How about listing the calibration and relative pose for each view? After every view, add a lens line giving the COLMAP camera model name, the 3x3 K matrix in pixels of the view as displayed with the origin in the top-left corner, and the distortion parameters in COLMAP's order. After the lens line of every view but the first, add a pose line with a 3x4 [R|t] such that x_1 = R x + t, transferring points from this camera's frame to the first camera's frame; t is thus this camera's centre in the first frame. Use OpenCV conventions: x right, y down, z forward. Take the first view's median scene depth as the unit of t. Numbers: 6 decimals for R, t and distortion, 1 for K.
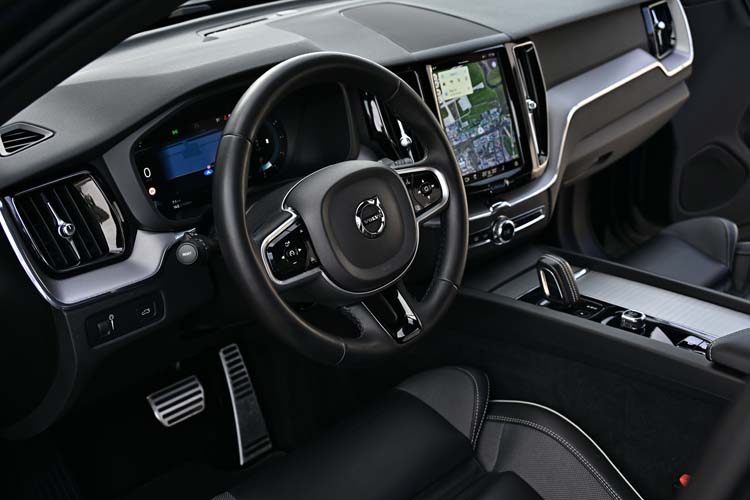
lens RADIAL K [[953.1, 0, 371.2], [0, 953.1, 254.4], [0, 0, 1]] dist [-0.011203, 0.000000]
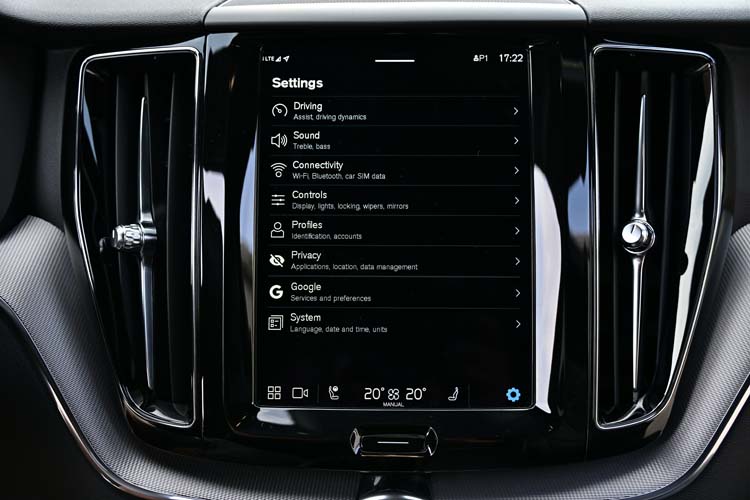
lens RADIAL K [[953.1, 0, 349.6], [0, 953.1, 266.5], [0, 0, 1]] dist [-0.011203, 0.000000]
pose [[0.760892, 0.188965, -0.620754, 0.305969], [-0.286195, 0.956310, -0.059691, -0.103655], [0.582354, 0.223075, 0.781730, 0.725113]]
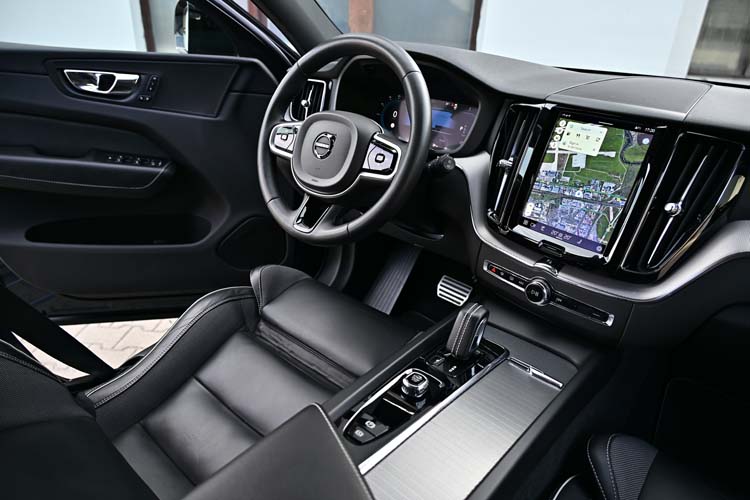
lens RADIAL K [[480.7, 0, 374.7], [0, 480.7, 251.0], [0, 0, 1]] dist [-0.010089, 0.007080]
pose [[0.067922, 0.456942, -0.886900, 0.555273], [-0.467387, 0.799945, 0.376347, -0.168816], [0.881439, 0.388964, 0.267903, 0.704008]]
